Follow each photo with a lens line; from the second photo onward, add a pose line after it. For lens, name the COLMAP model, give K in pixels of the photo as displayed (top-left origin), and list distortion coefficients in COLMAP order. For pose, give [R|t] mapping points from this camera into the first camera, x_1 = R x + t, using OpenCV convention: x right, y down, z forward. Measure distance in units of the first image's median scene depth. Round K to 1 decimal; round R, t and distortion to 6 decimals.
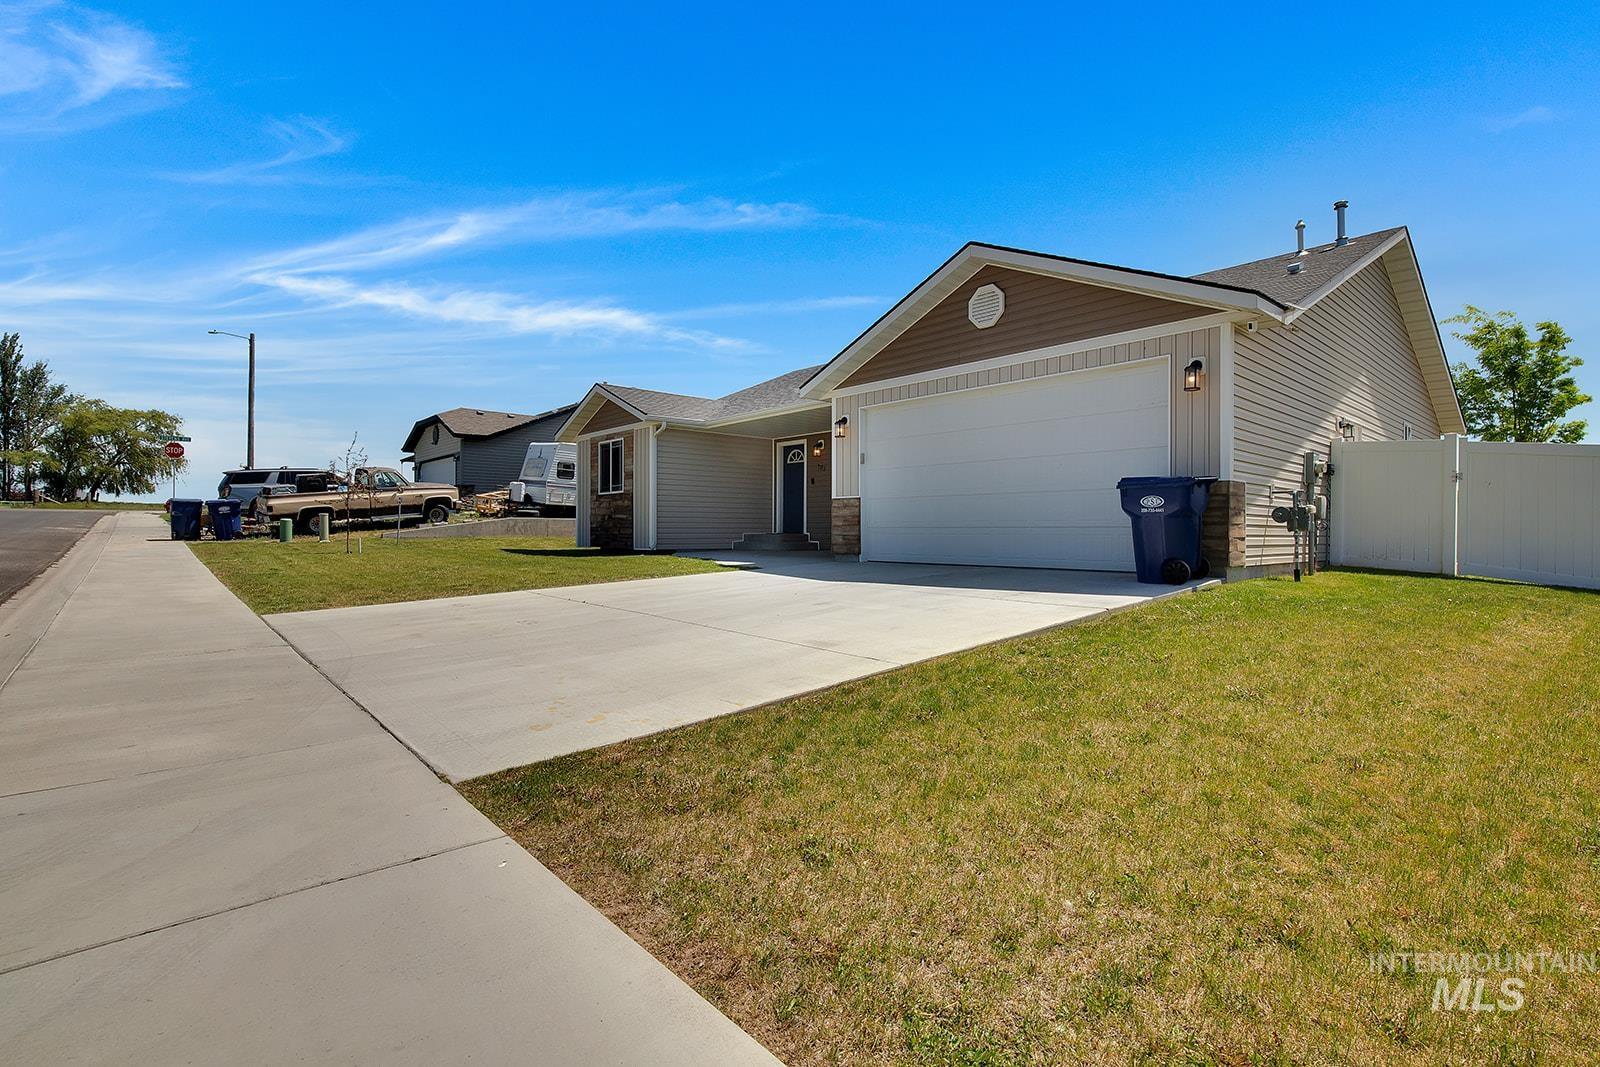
lens RADIAL K [[752.6, 0, 800.0], [0, 752.6, 533.5], [0, 0, 1]] dist [-0.002315, -0.000293]
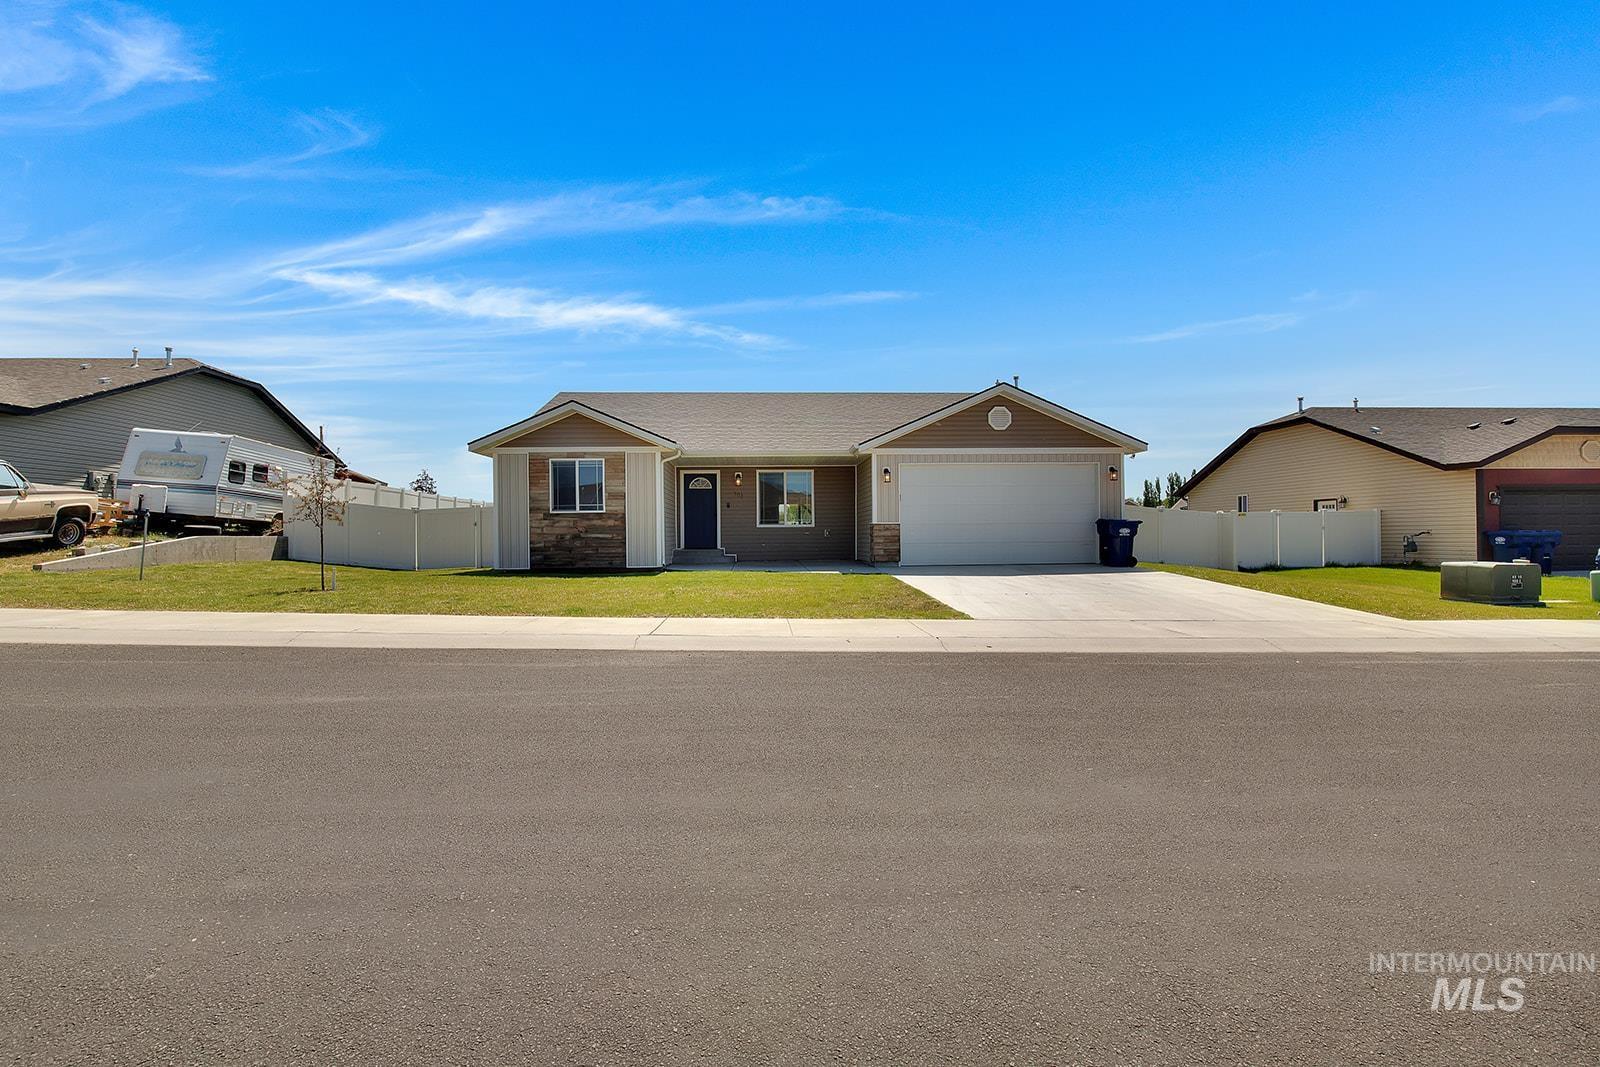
lens RADIAL K [[752.6, 0, 800.0], [0, 752.6, 533.5], [0, 0, 1]] dist [-0.002315, -0.000293]
pose [[0.620557, -0.005911, 0.784139, -0.852141], [0.015670, 0.999865, -0.004864, -0.016731], [-0.784005, 0.015306, 0.620566, 0.159772]]
